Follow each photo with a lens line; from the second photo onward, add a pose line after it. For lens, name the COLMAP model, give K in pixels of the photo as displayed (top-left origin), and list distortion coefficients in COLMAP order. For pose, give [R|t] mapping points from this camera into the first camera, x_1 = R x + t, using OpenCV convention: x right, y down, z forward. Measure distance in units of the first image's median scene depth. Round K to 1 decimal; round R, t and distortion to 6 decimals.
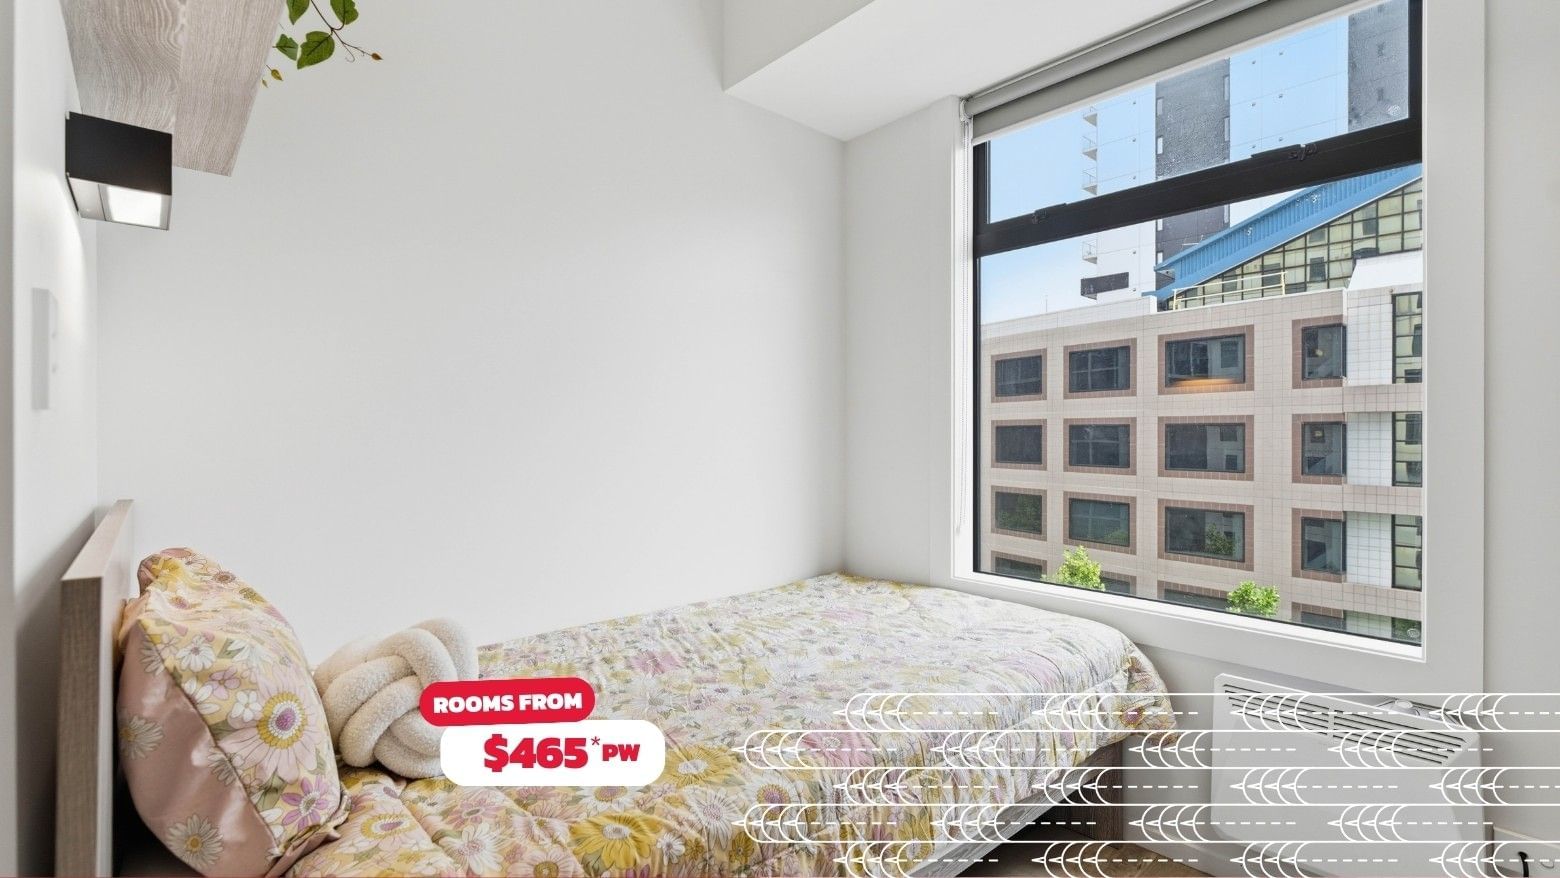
lens RADIAL K [[706.6, 0, 770.8], [0, 706.6, 437.2], [0, 0, 1]] dist [0.000328, -0.000060]
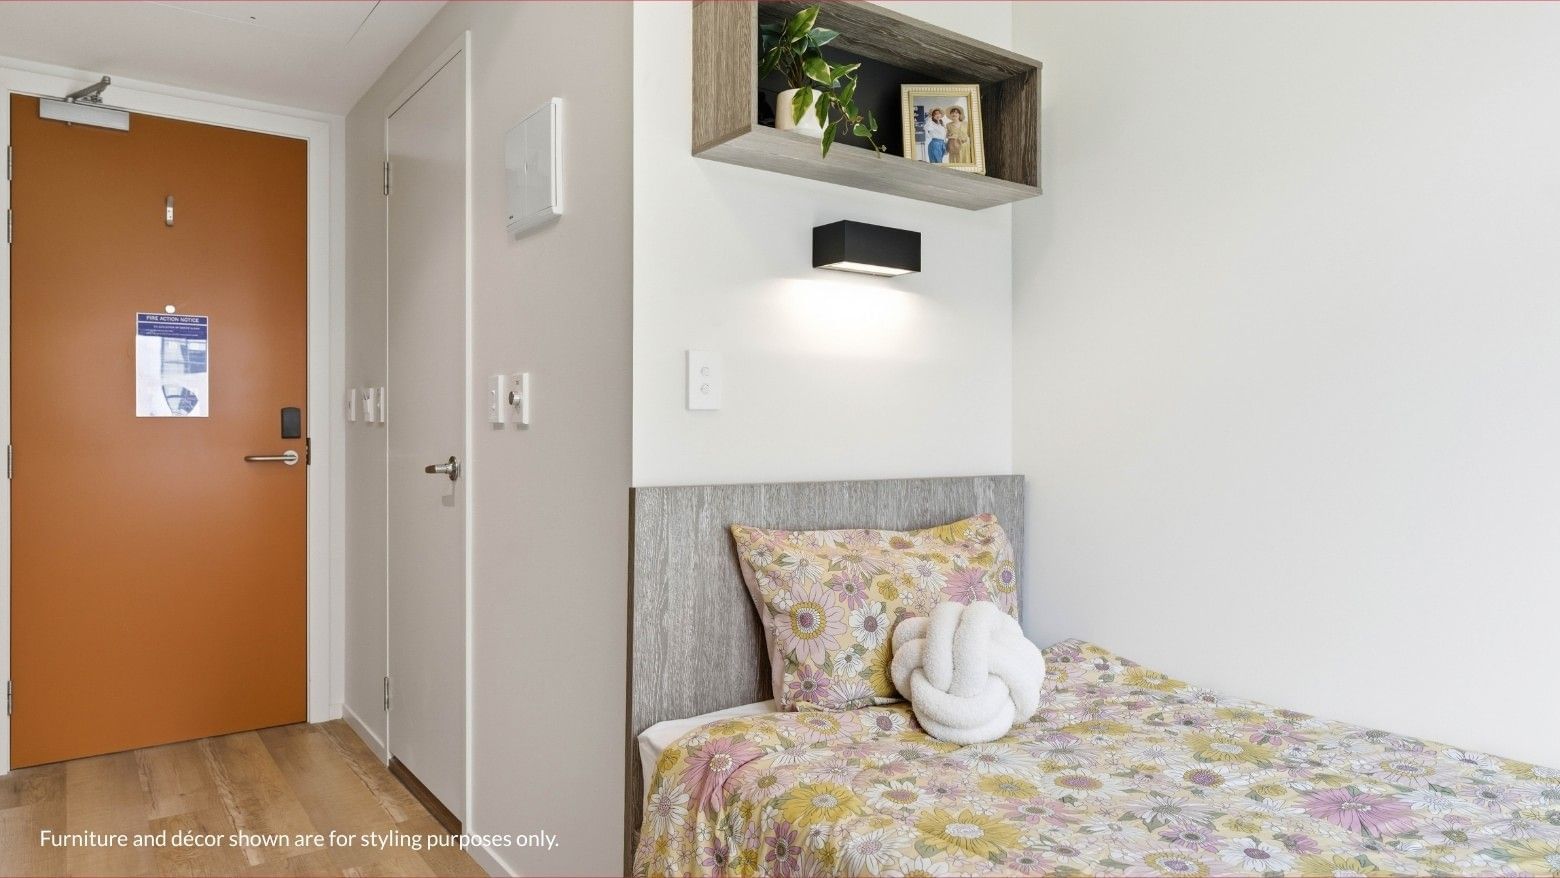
lens RADIAL K [[956.7, 0, 777.8], [0, 956.7, 428.8], [0, 0, 1]] dist [-0.001647, -0.000654]
pose [[-0.080132, 0.004807, -0.996773, 1.106537], [-0.005497, 0.999971, 0.005264, -0.000557], [0.996769, 0.005901, -0.080104, 0.962937]]
